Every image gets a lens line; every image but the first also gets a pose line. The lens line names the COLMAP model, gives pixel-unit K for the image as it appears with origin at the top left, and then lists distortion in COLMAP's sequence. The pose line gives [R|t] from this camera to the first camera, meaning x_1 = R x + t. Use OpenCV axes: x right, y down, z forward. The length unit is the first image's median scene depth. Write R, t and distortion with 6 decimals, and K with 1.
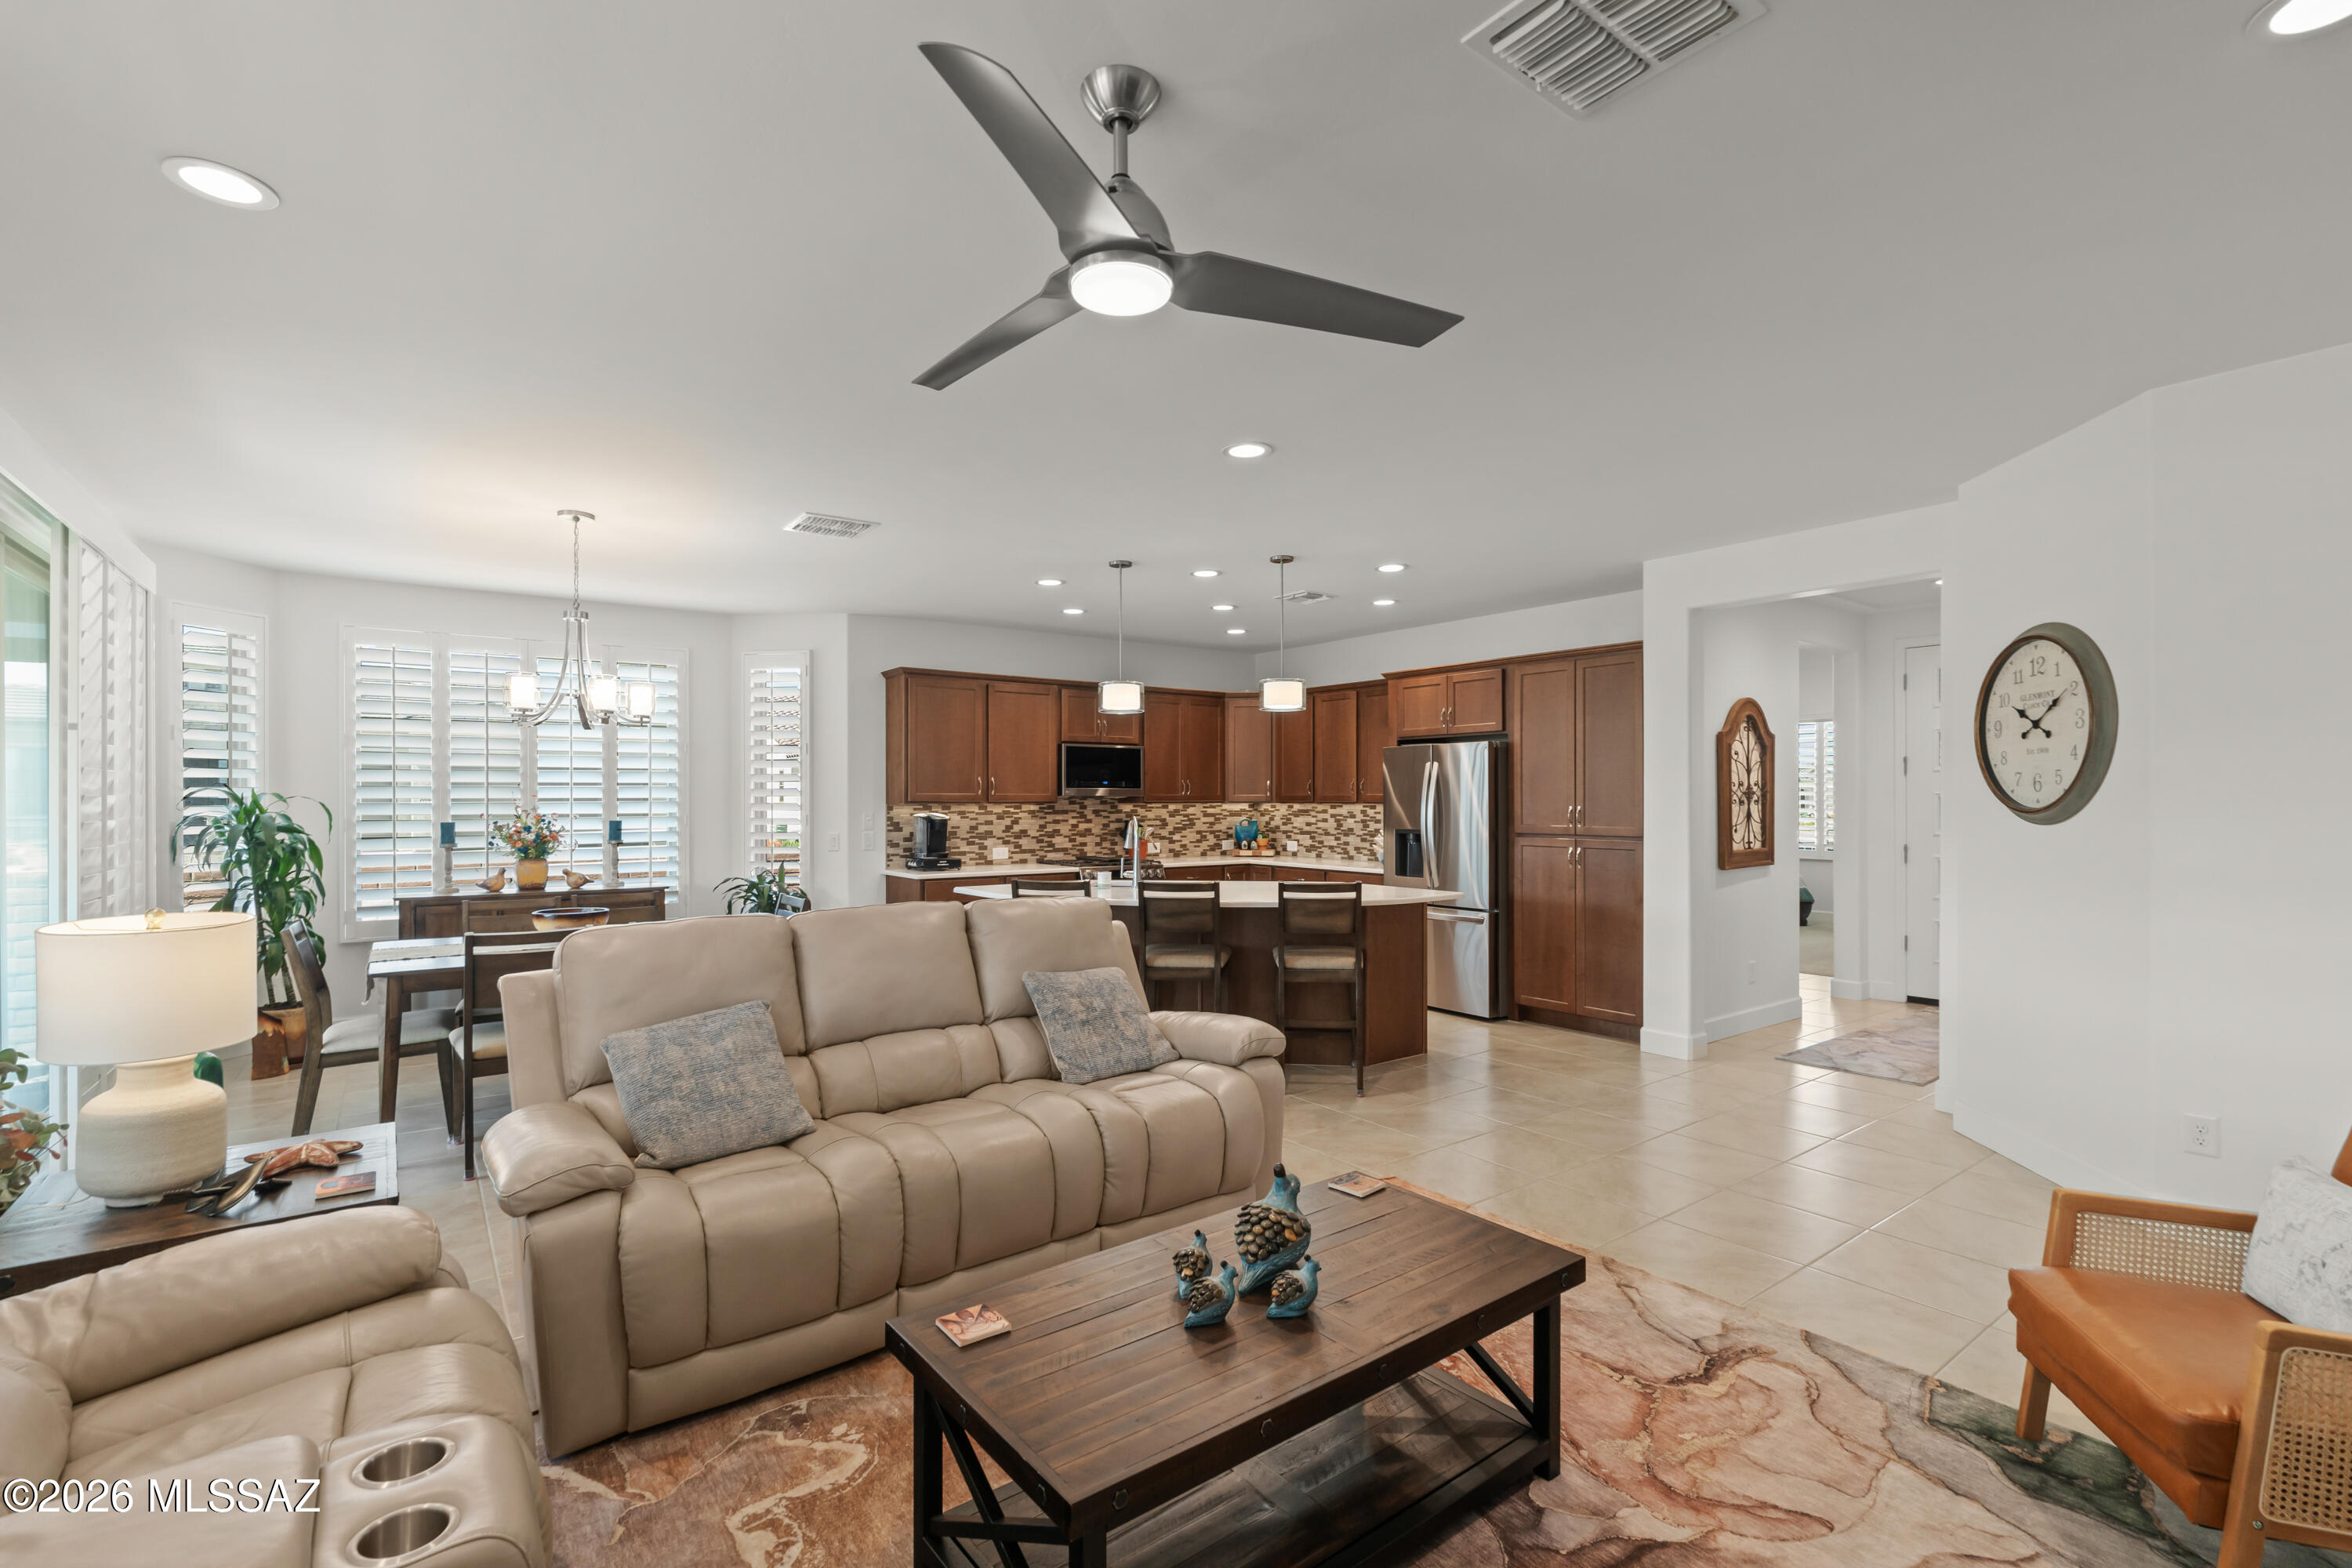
lens RADIAL K [[1038.5, 0, 1158.9], [0, 1038.5, 809.0], [0, 0, 1]] dist [-0.005409, 0.001313]
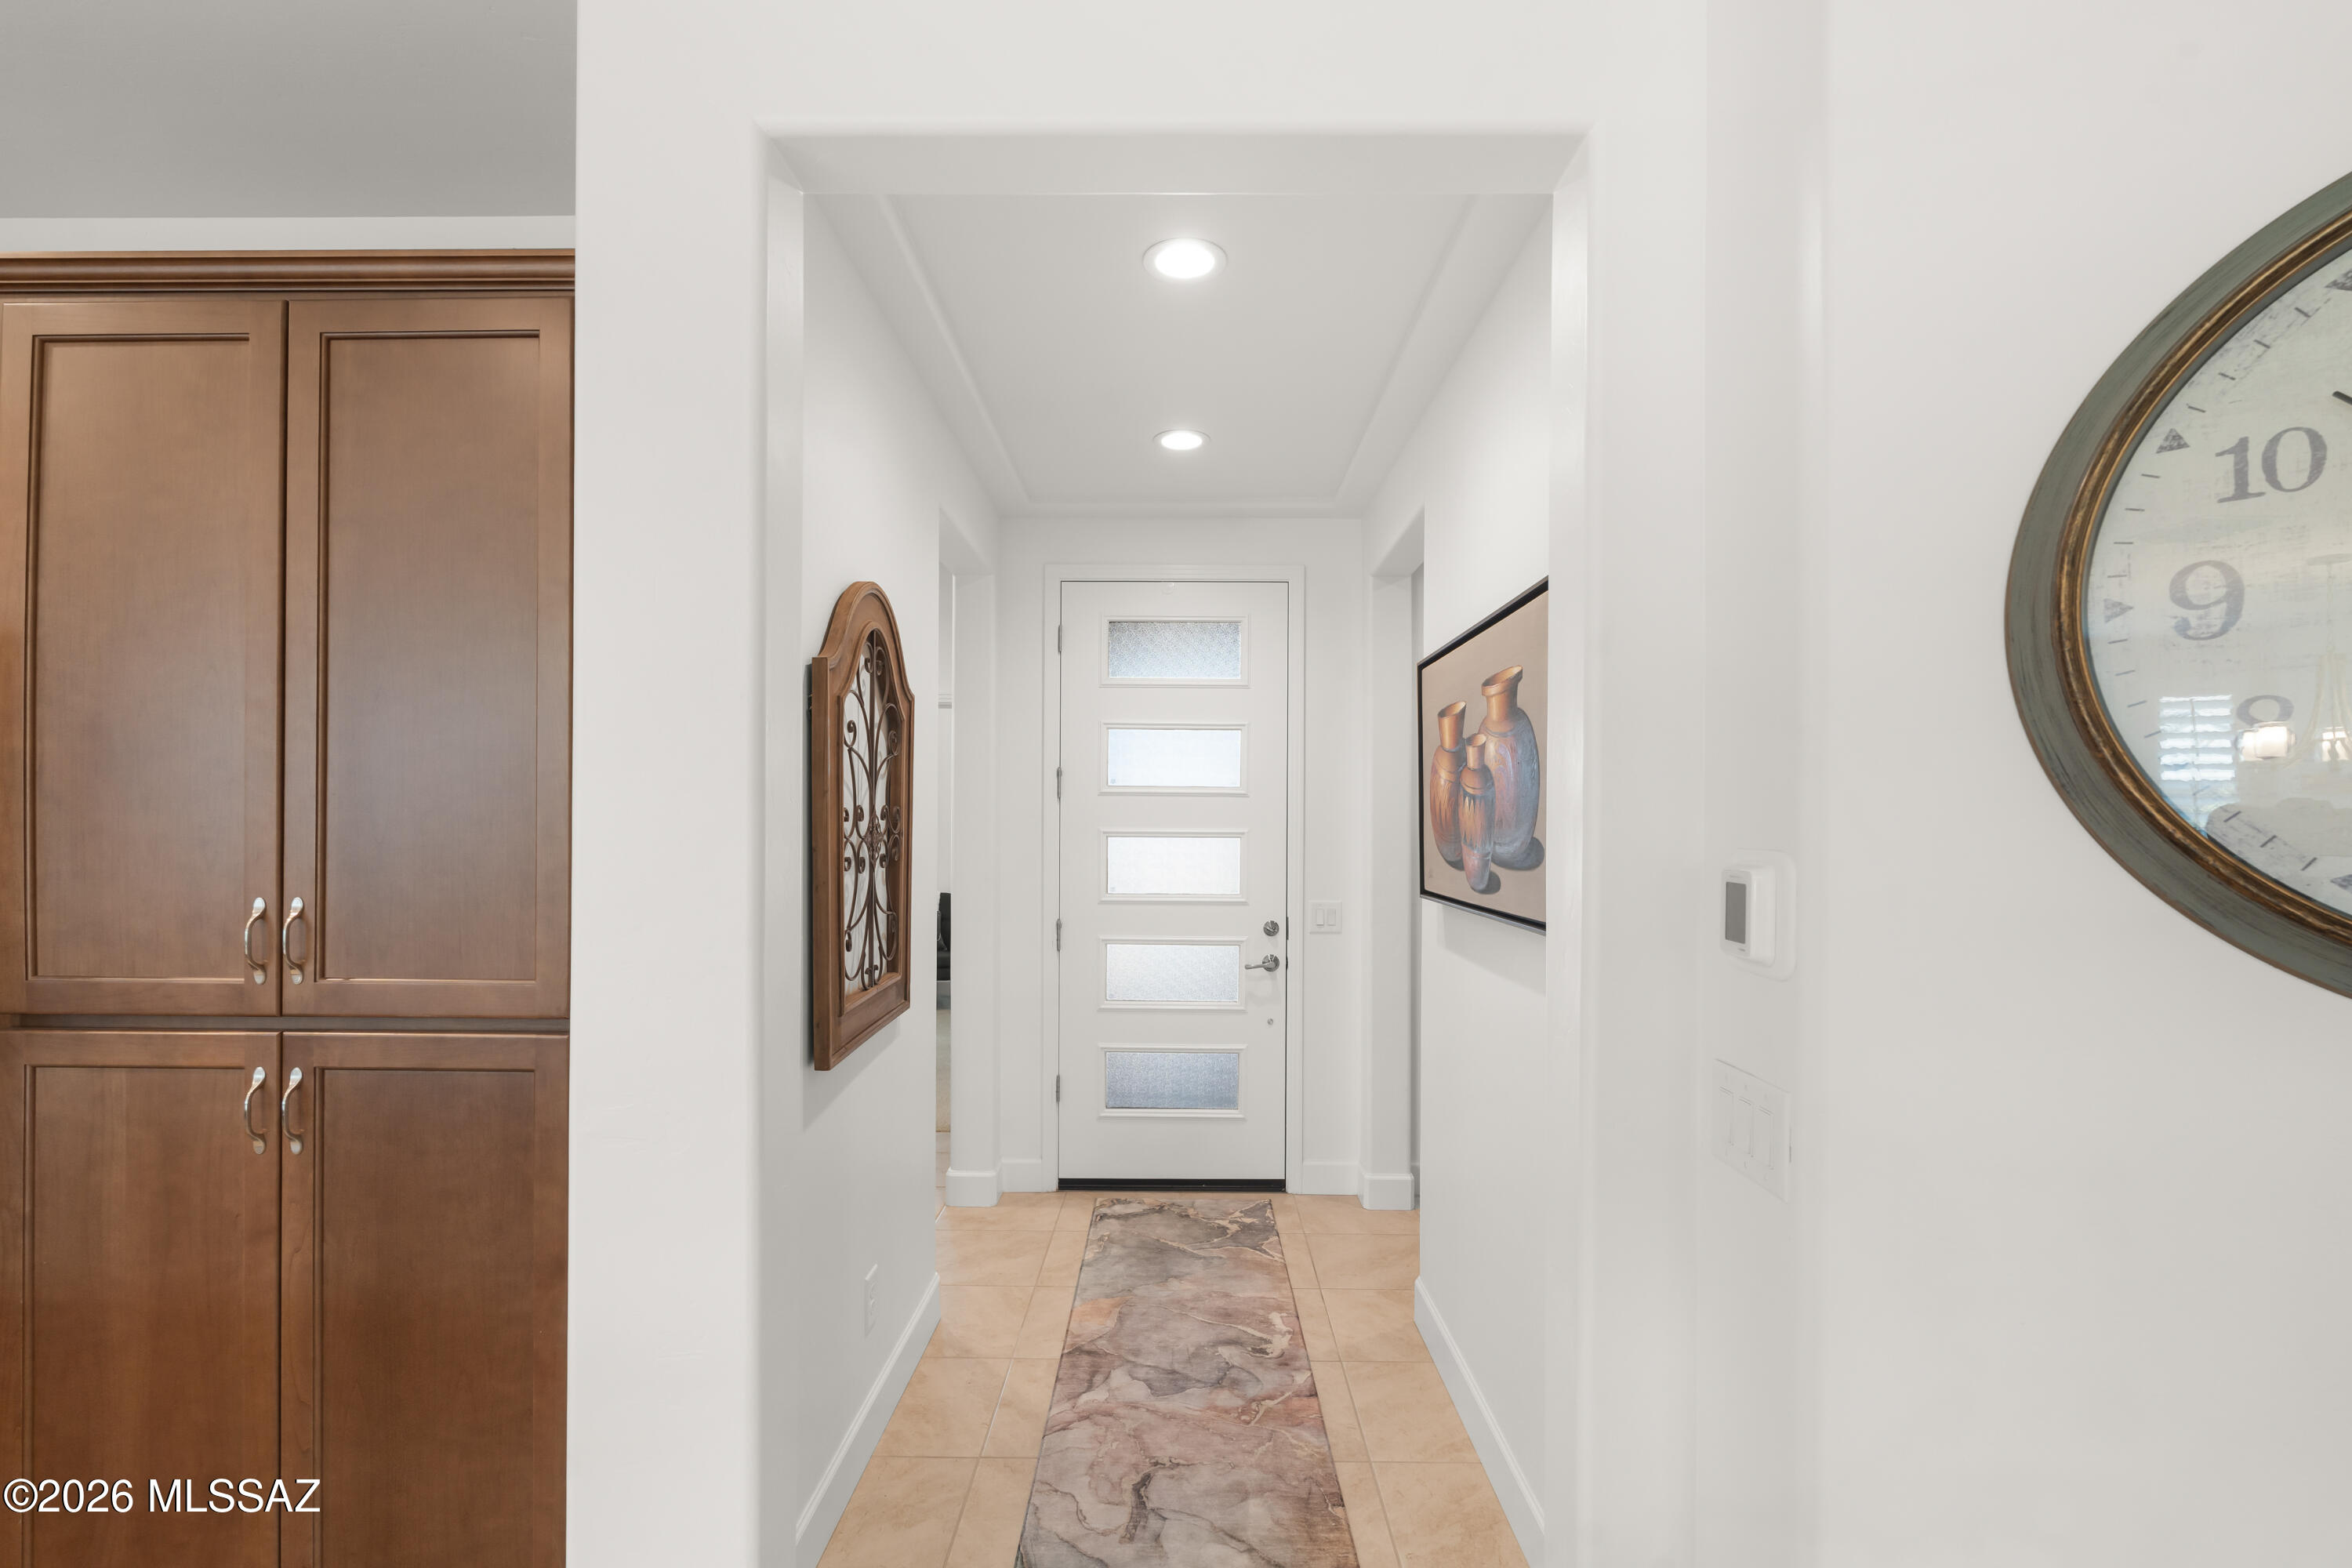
lens RADIAL K [[1038.5, 0, 1163.6], [0, 1038.5, 813.0], [0, 0, 1]] dist [-0.005409, 0.001313]
pose [[0.601728, 0.012581, 0.798602, 0.277423], [0.000034, 0.999876, -0.015777, -0.015783], [-0.798701, 0.009521, 0.601653, 0.576389]]
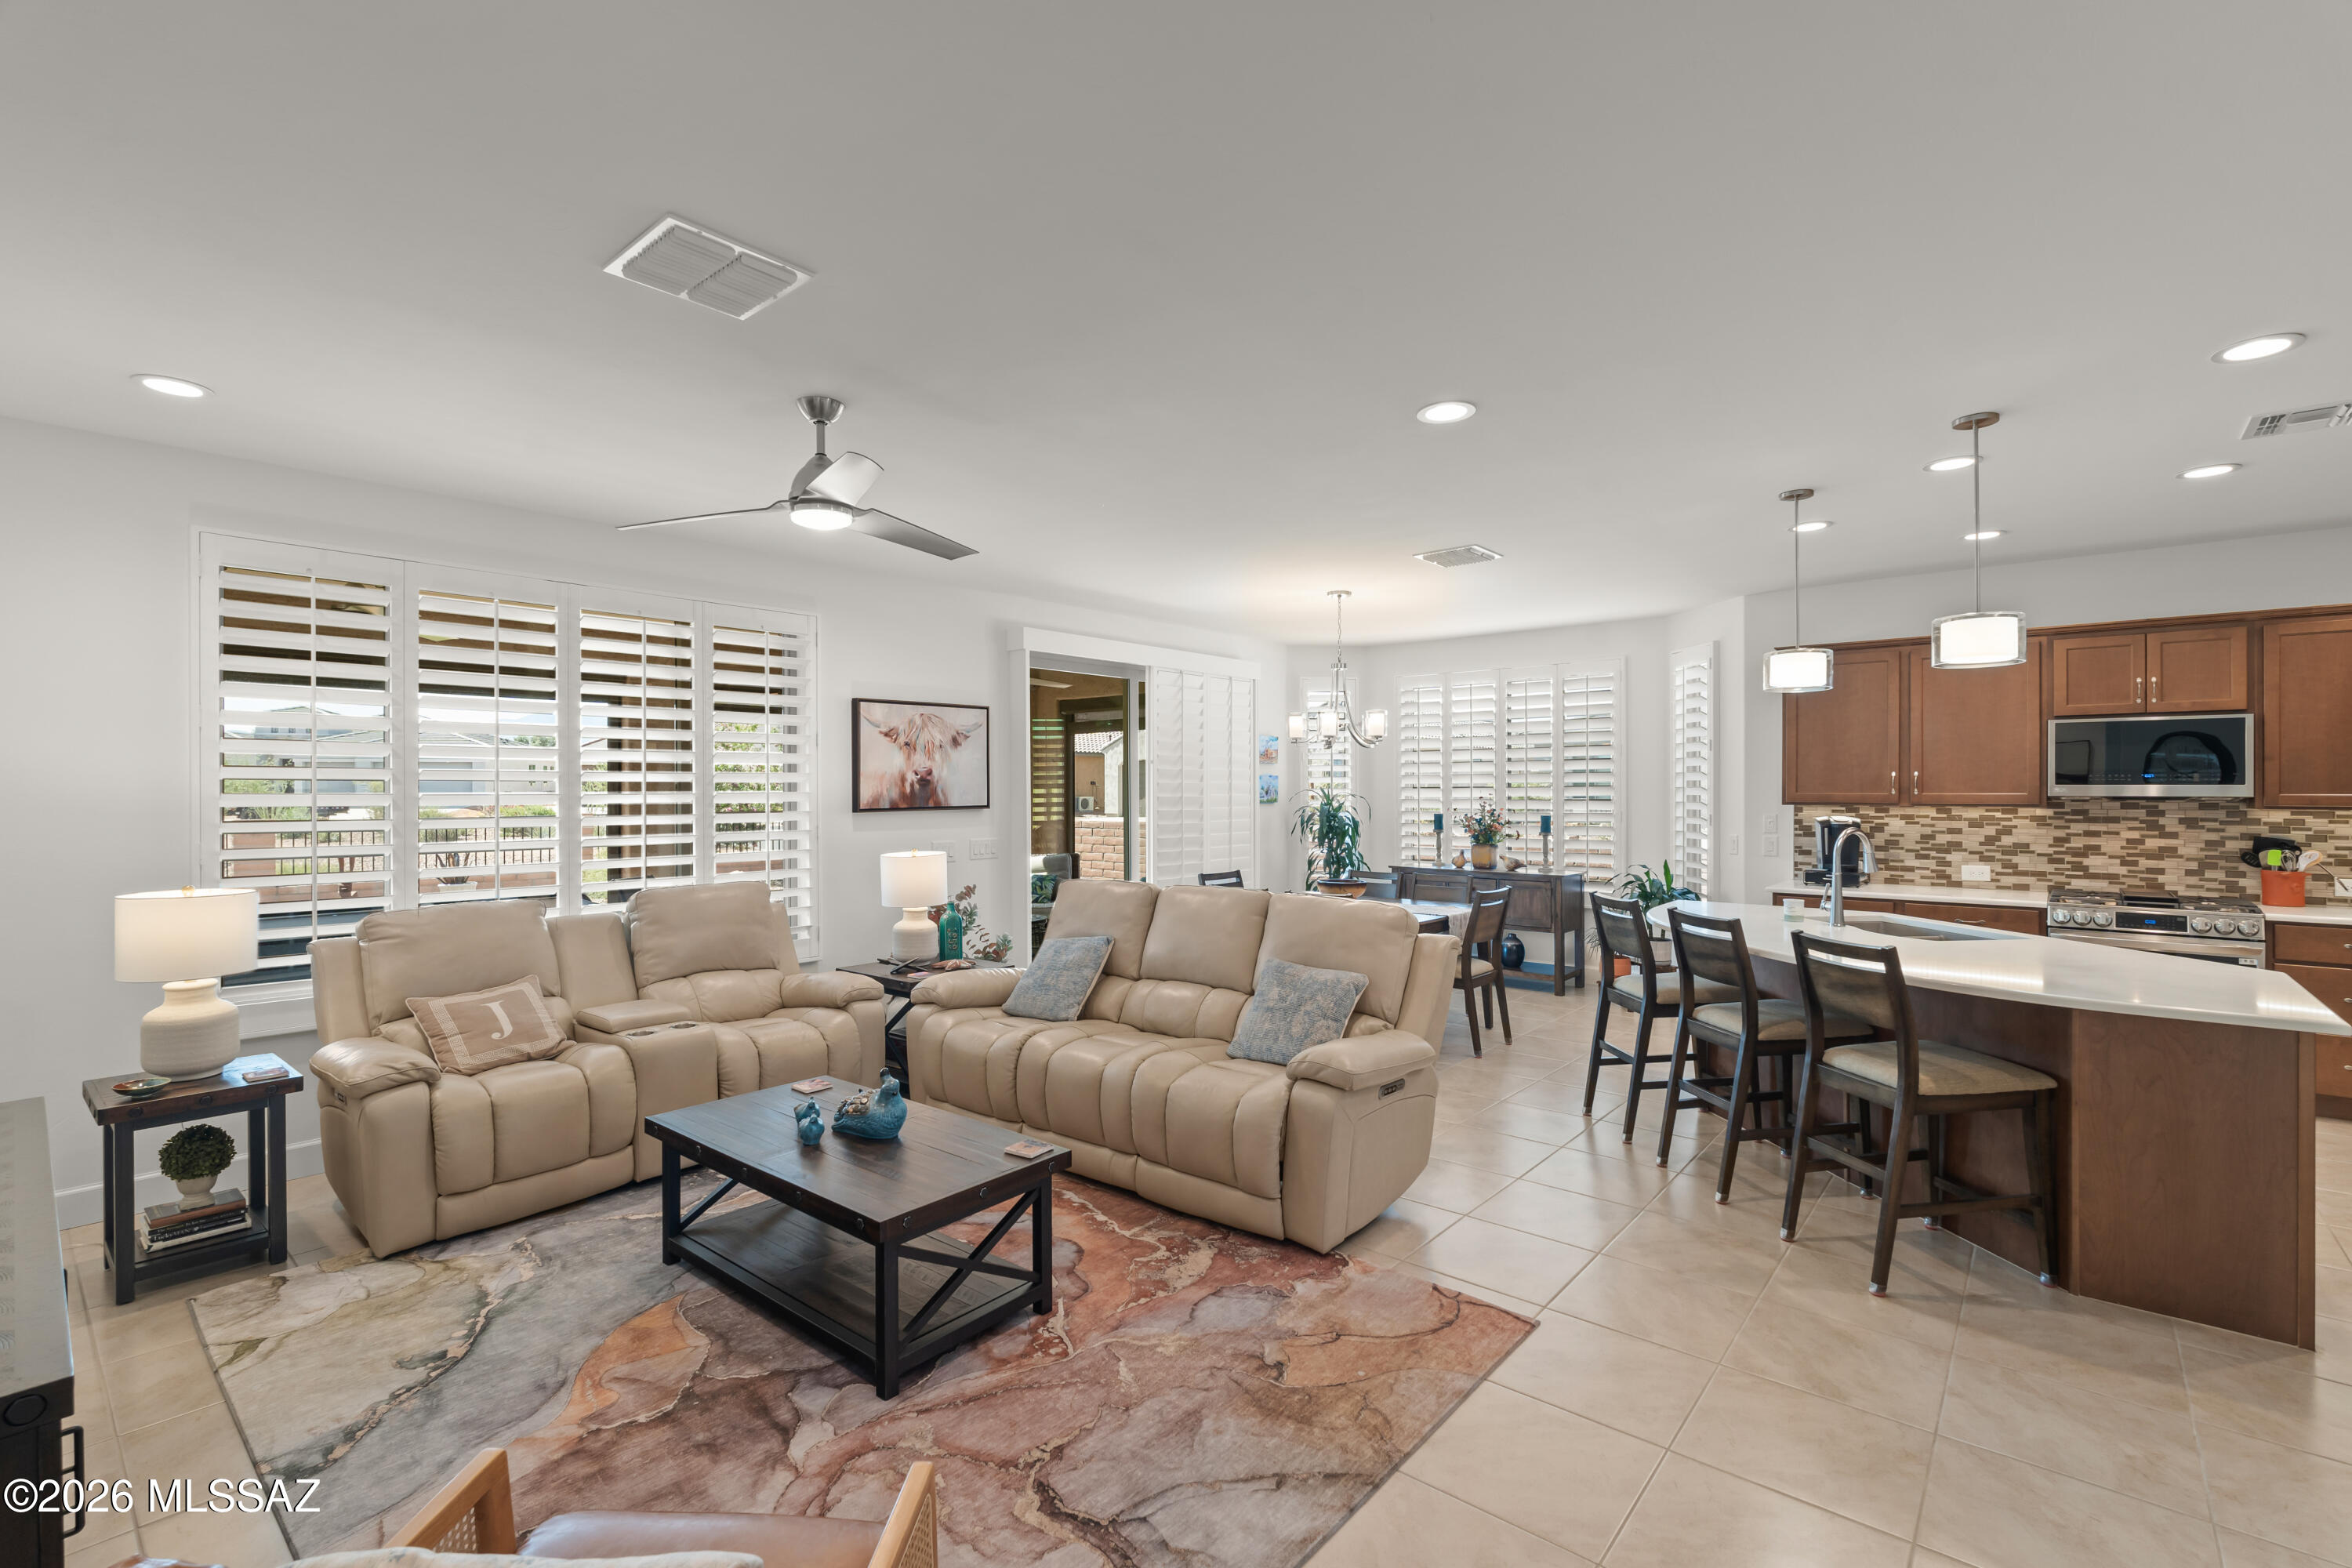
lens RADIAL K [[1038.5, 0, 1185.7], [0, 1038.5, 783.0], [0, 0, 1]] dist [-0.005409, 0.001313]
pose [[0.238220, -0.005073, -0.971198, 0.462256], [-0.007374, 0.999948, -0.007032, -0.013183], [0.971183, 0.008837, 0.238171, 0.301833]]
